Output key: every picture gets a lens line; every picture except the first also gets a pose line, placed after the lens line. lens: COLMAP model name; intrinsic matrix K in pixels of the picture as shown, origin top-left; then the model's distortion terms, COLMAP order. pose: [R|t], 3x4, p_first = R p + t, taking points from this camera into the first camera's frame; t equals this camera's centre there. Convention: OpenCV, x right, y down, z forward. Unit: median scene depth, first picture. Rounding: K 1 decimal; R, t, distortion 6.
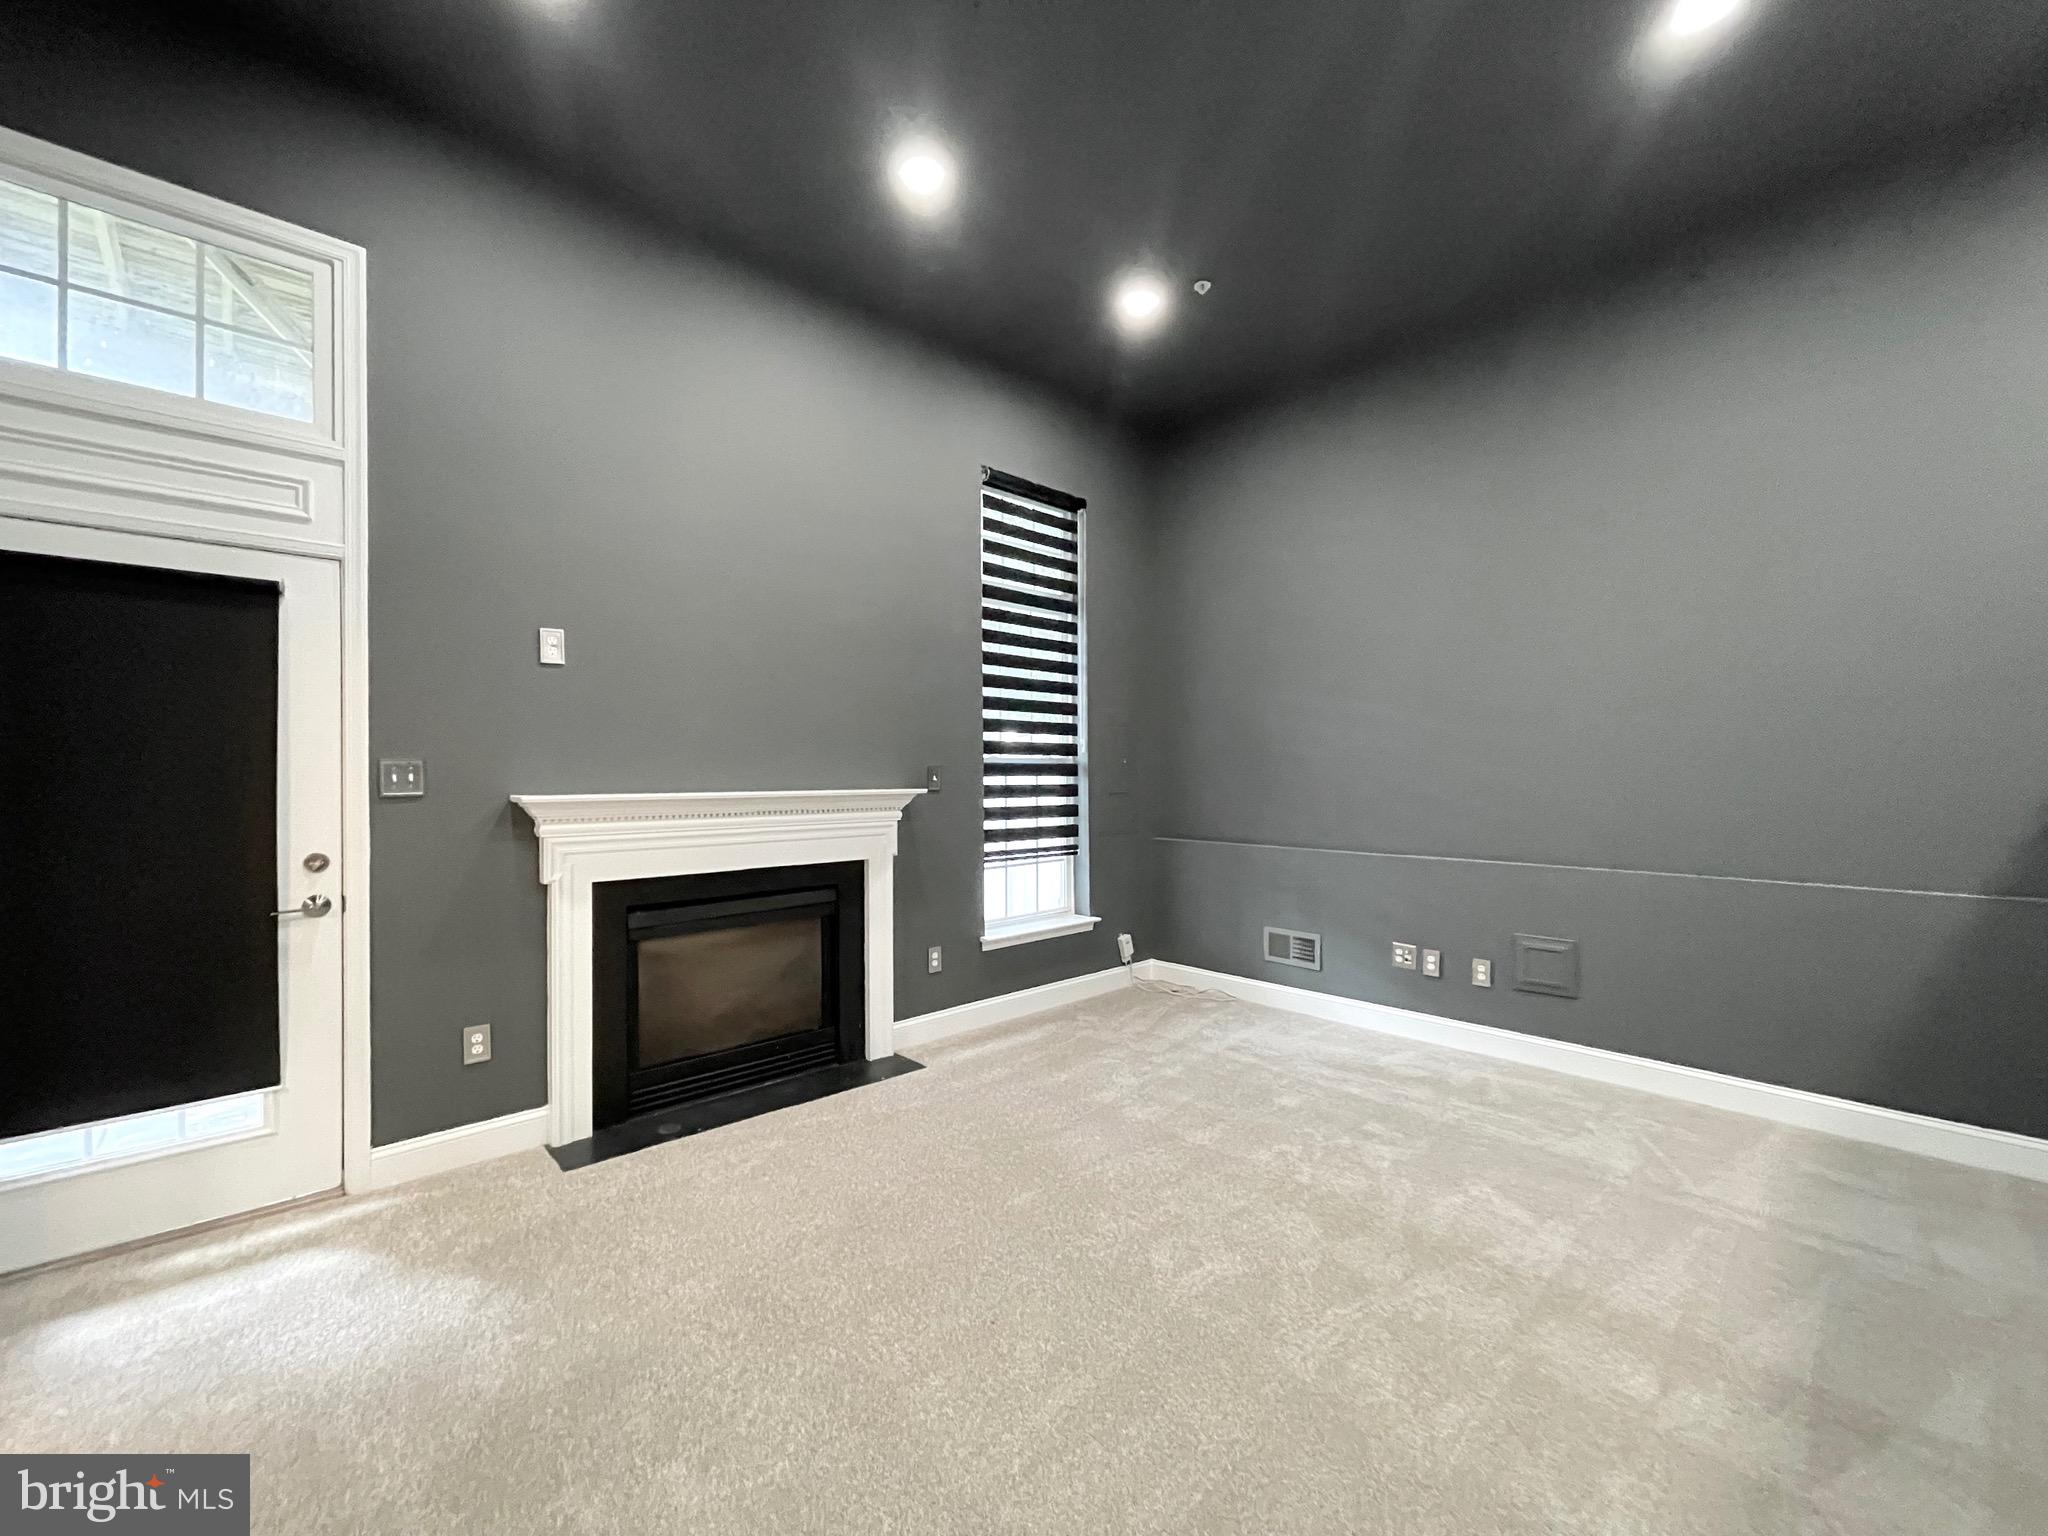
lens RADIAL K [[830.1, 0, 1022.3], [0, 830.1, 772.7], [0, 0, 1]] dist [-0.000446, -0.000424]
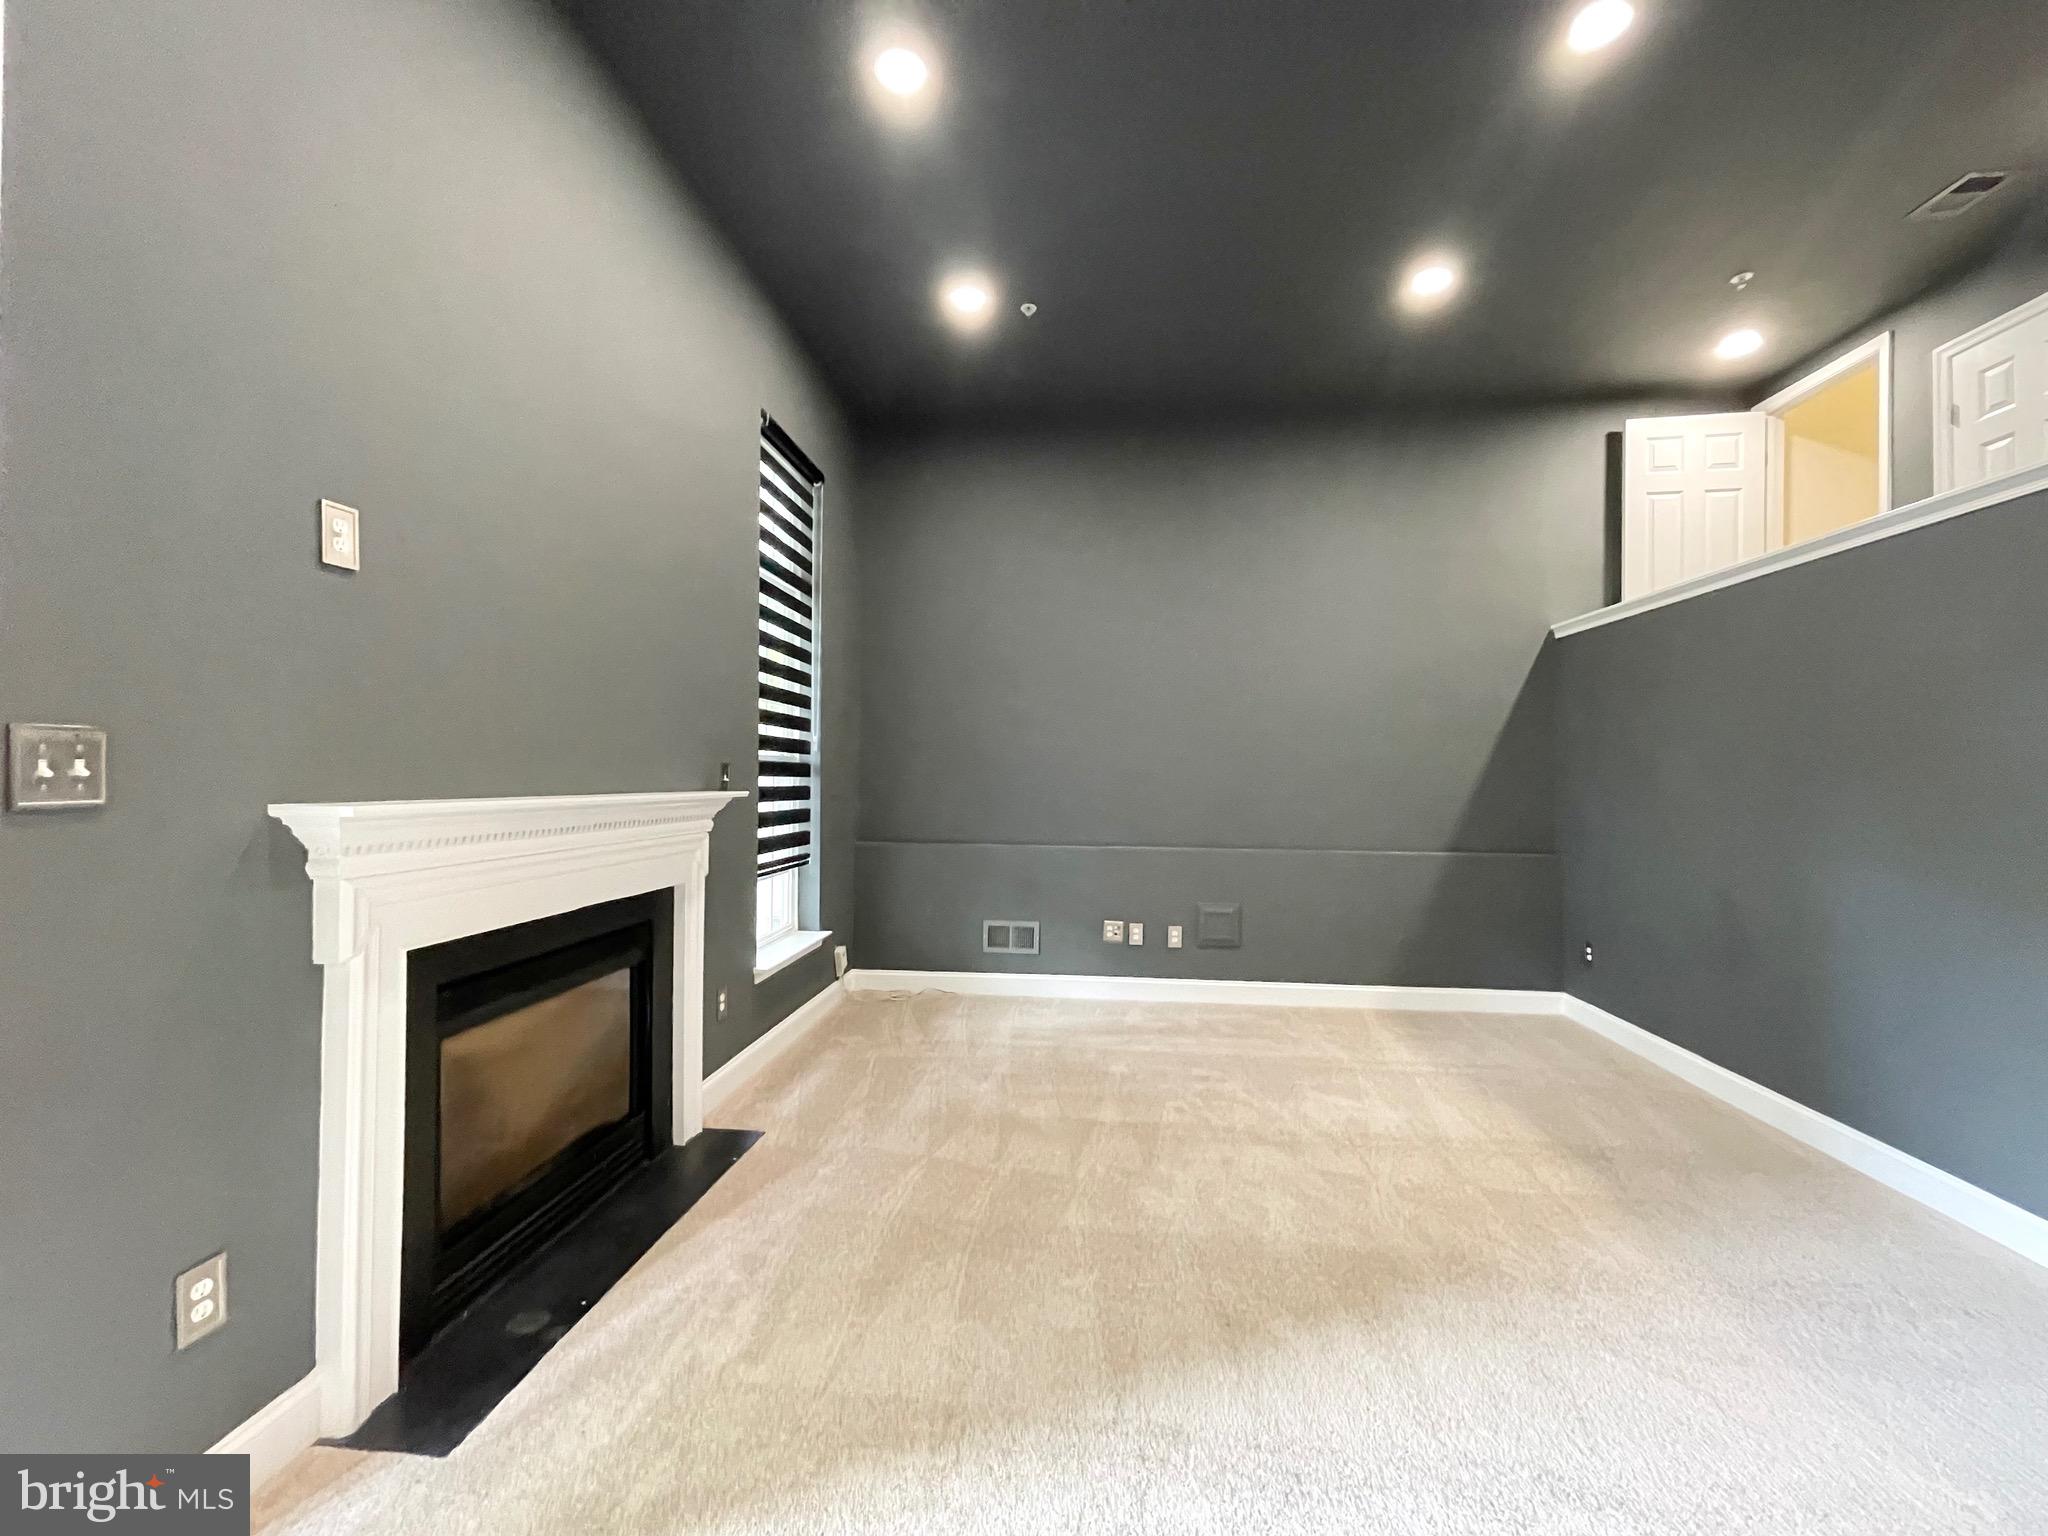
lens RADIAL K [[830.1, 0, 1024.1], [0, 830.1, 775.1], [0, 0, 1]] dist [-0.000446, -0.000424]
pose [[0.744681, 0.011536, 0.667321, -0.464866], [-0.012493, 0.999916, -0.003344, 0.003104], [-0.667304, -0.005846, 0.744763, 0.219958]]
